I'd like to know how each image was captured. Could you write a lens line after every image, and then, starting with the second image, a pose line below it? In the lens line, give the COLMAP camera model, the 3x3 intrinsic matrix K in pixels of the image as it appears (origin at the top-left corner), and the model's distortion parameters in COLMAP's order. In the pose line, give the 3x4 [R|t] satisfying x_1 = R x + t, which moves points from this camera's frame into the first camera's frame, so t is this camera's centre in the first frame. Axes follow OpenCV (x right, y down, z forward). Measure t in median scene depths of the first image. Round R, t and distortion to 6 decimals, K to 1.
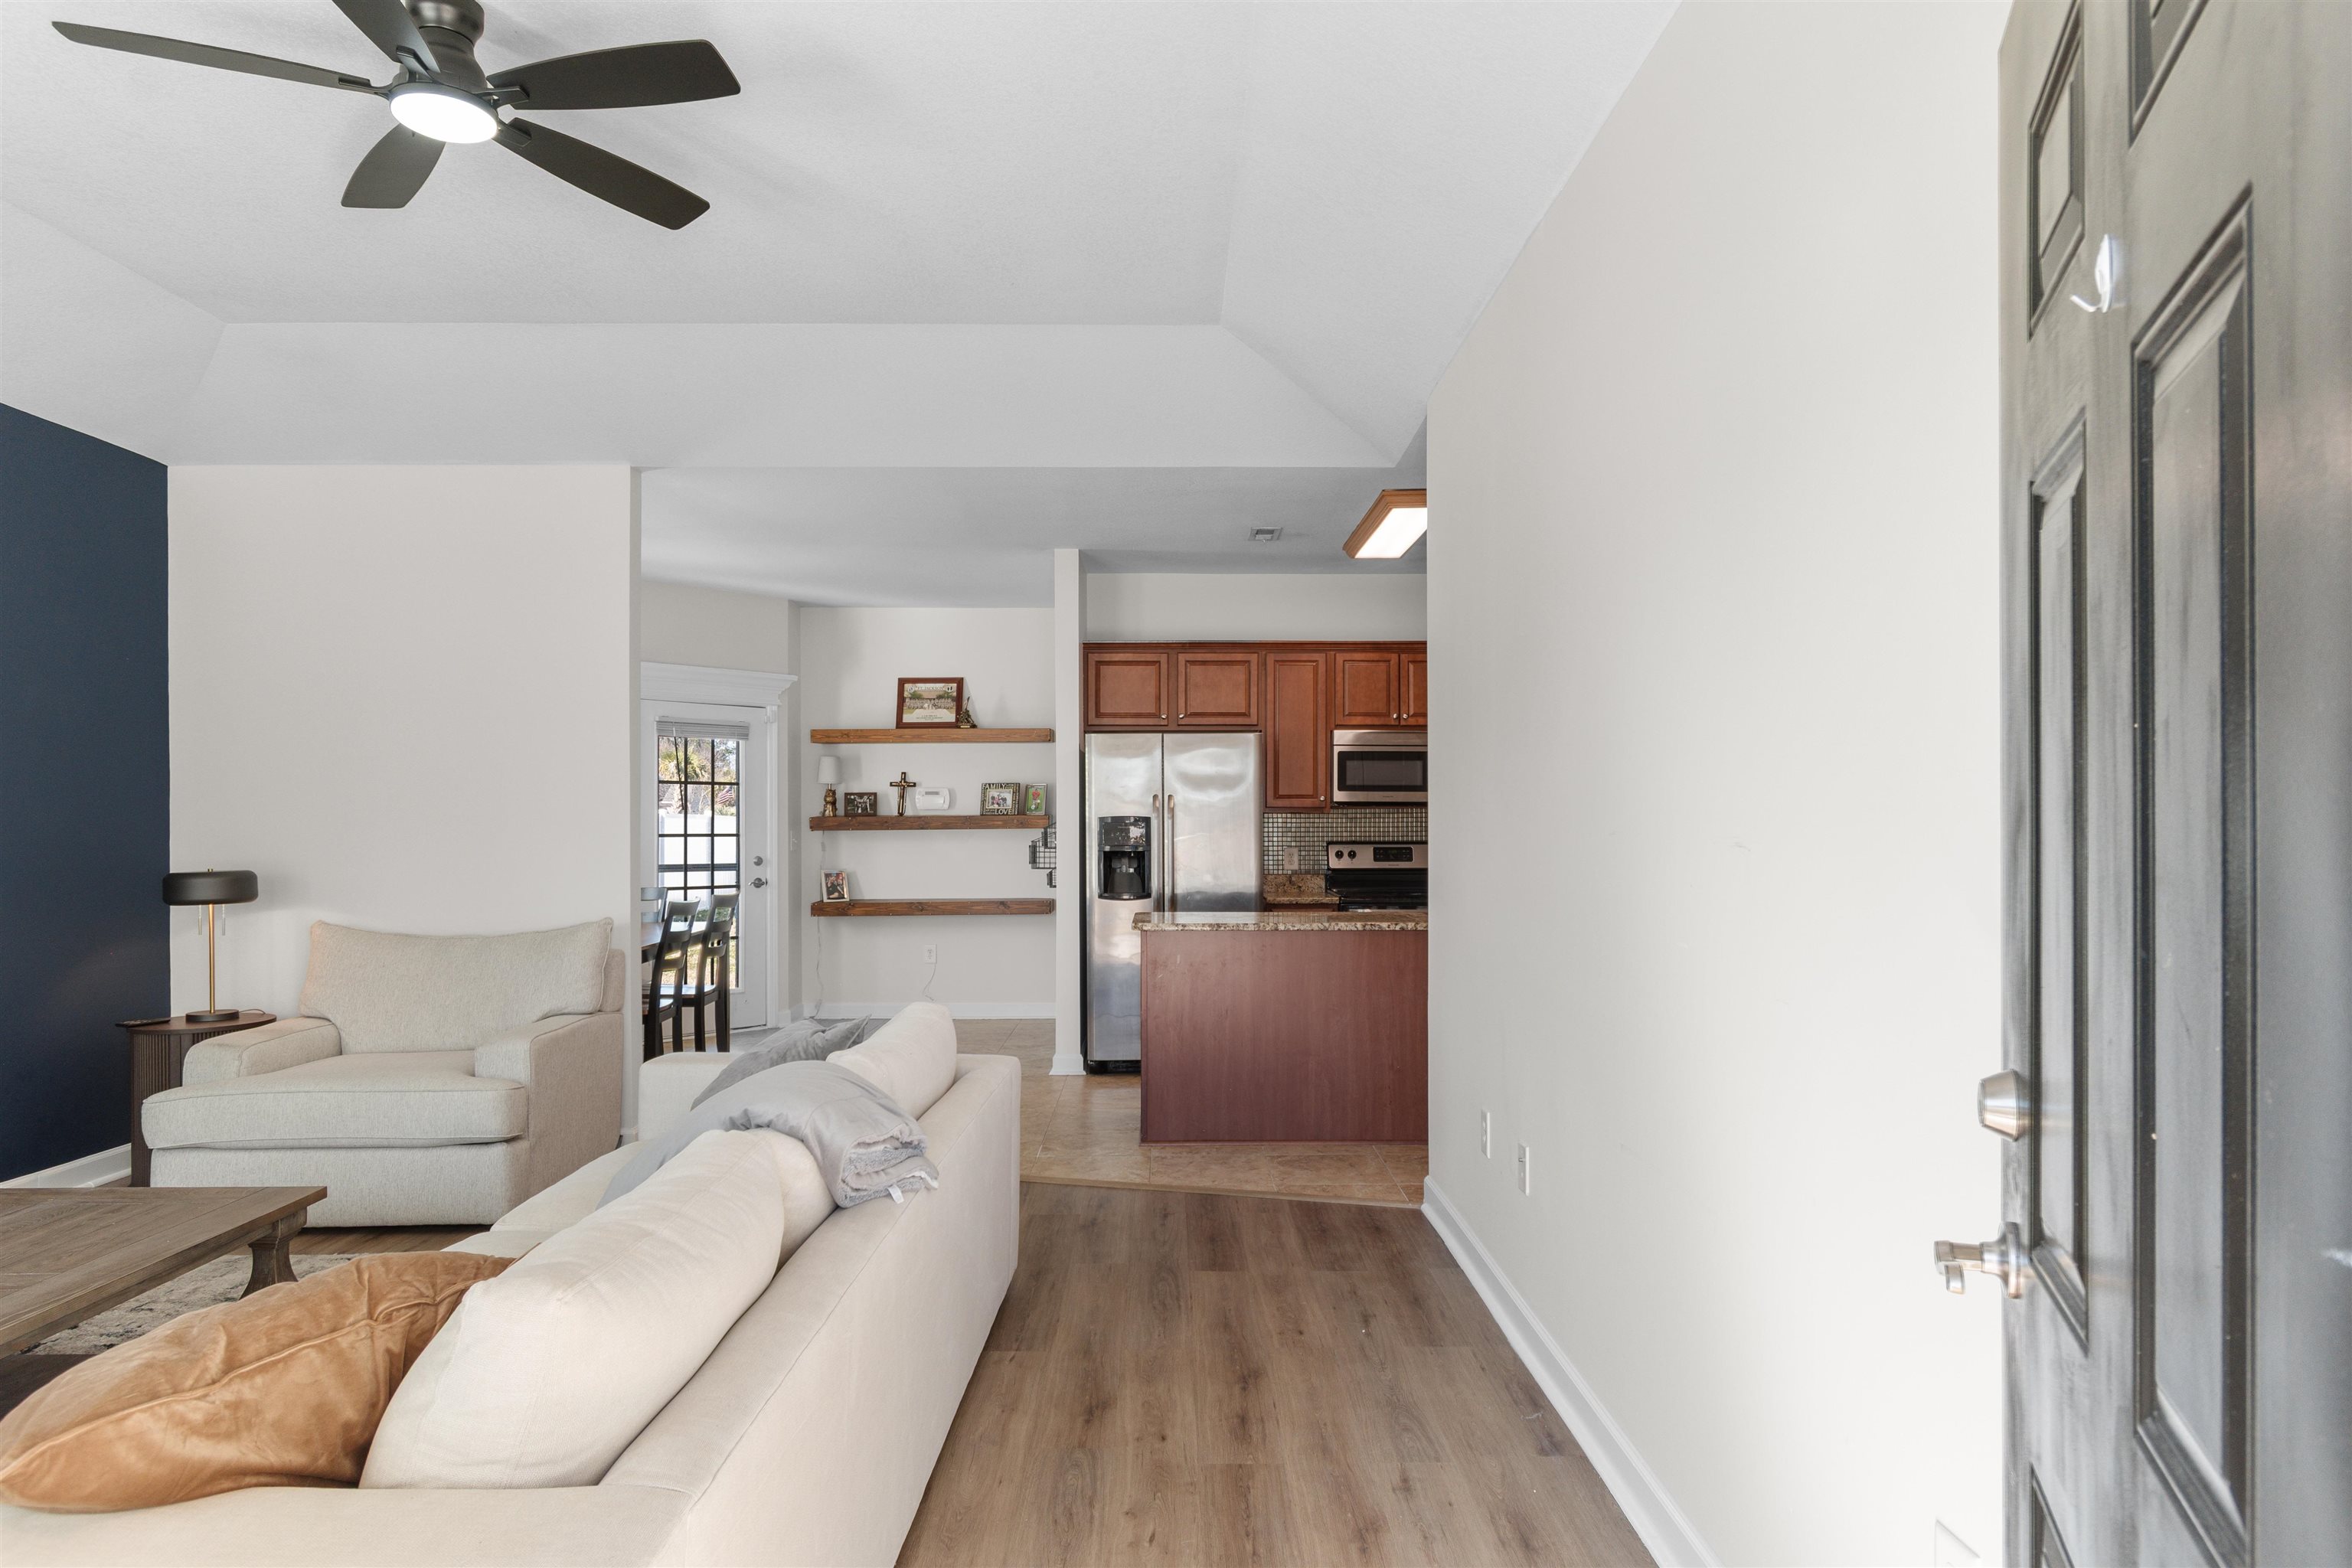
lens RADIAL K [[1413.0, 0, 1172.7], [0, 1413.0, 796.6], [0, 0, 1]] dist [-0.002788, -0.000025]
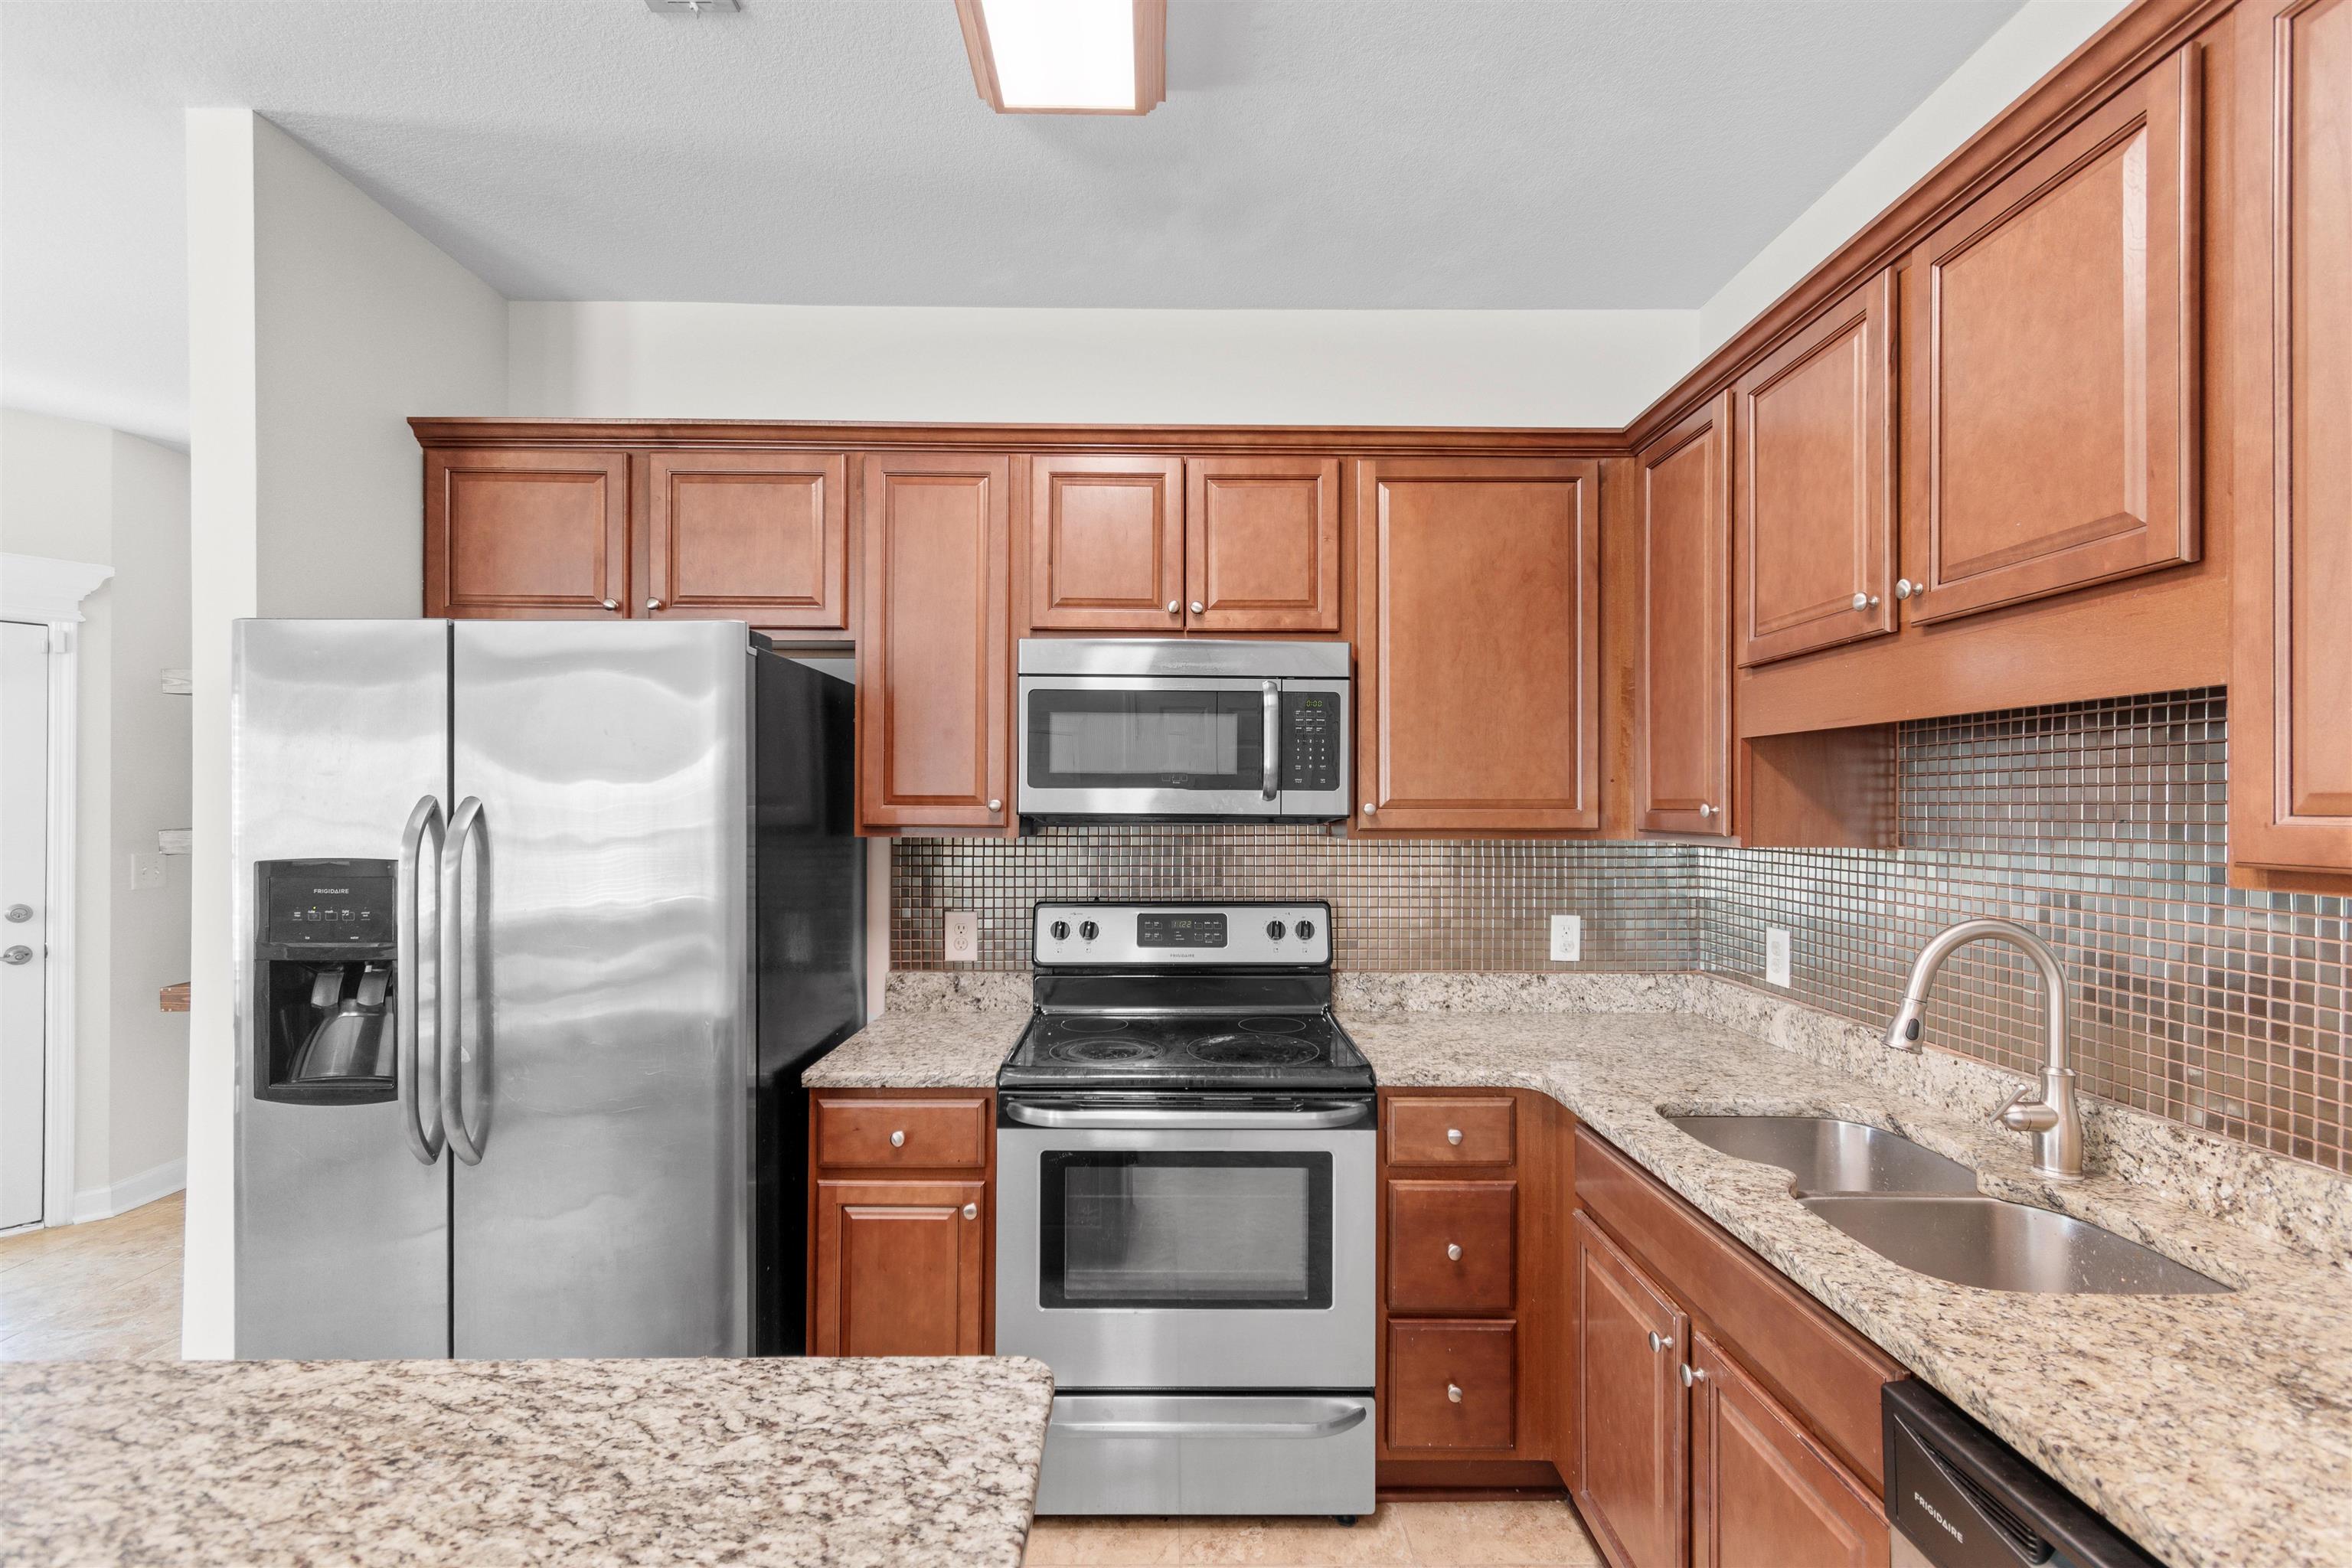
lens RADIAL K [[1045.1, 0, 1180.5], [0, 1045.1, 799.0], [0, 0, 1]] dist [0.002722, -0.000552]
pose [[0.999989, 0.004339, -0.001628, 0.159978], [-0.004318, 0.999910, 0.012724, -0.004544], [0.001683, -0.012717, 0.999918, 0.692403]]
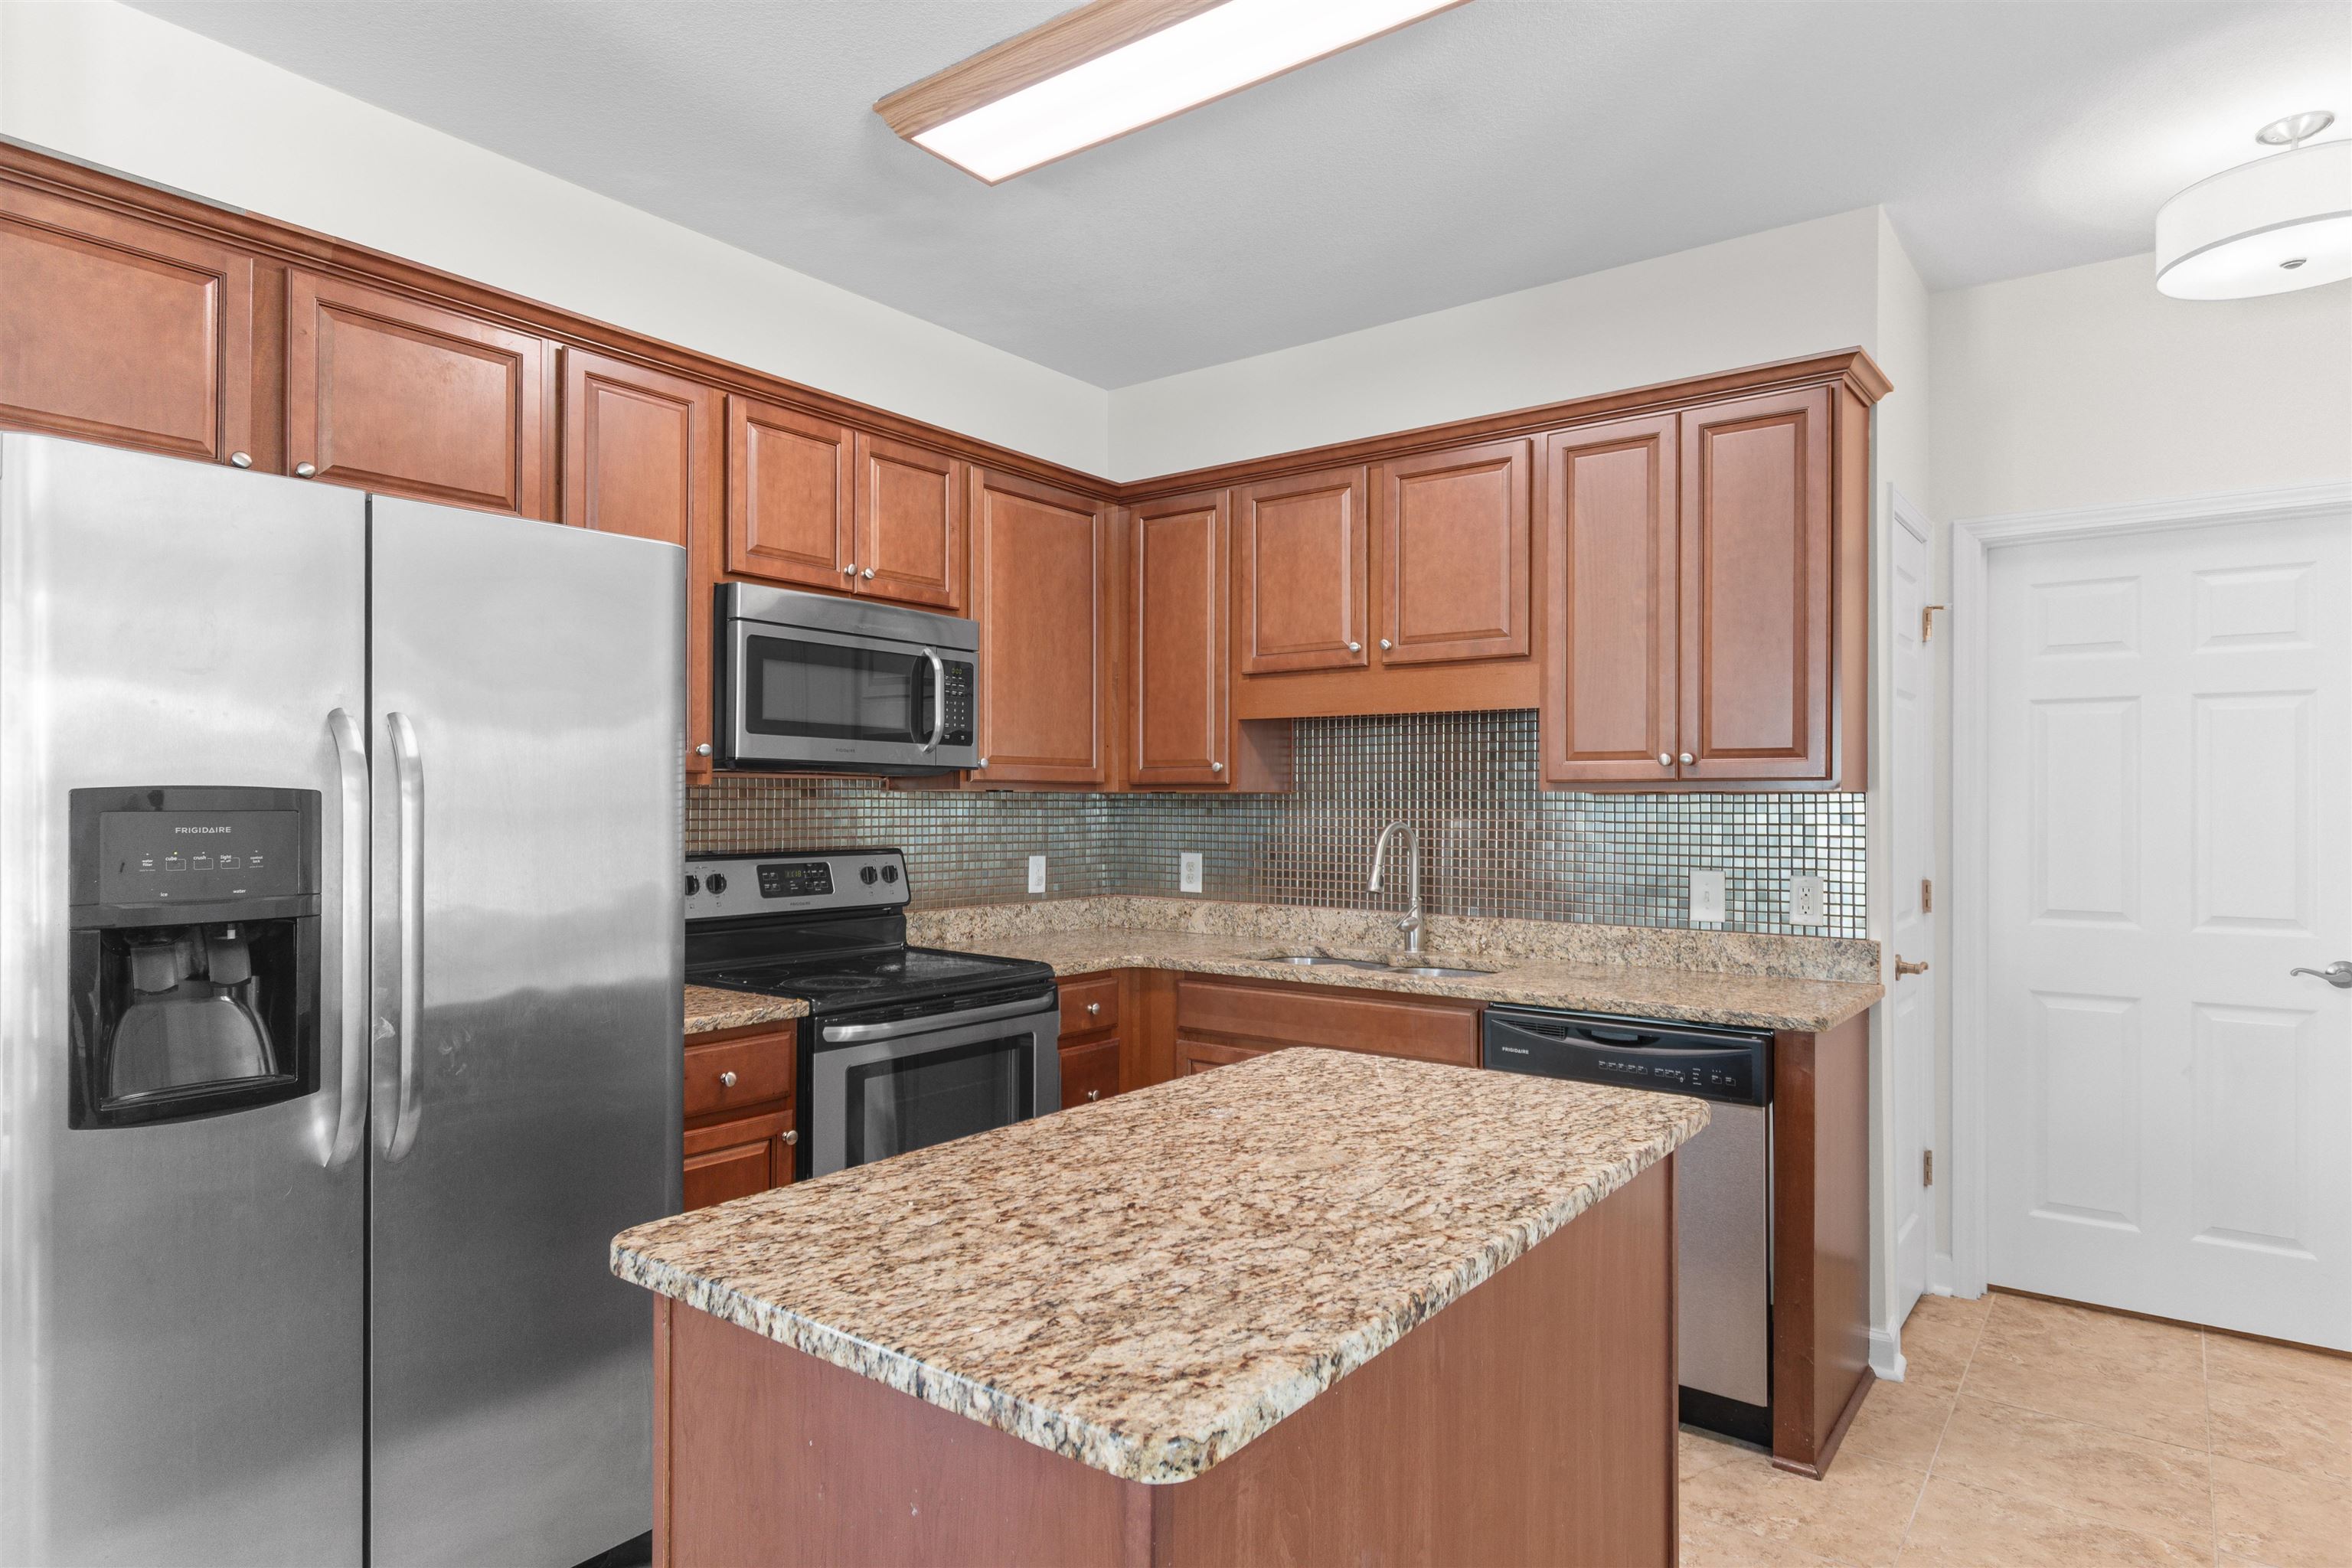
lens RADIAL K [[1337.8, 0, 1178.8], [0, 1337.8, 794.1], [0, 0, 1]] dist [0.010208, -0.000052]
pose [[0.605602, 0.010393, 0.795700, -0.113516], [-0.020370, 0.999790, 0.002444, 0.010246], [-0.795507, -0.017689, 0.605687, 0.662351]]
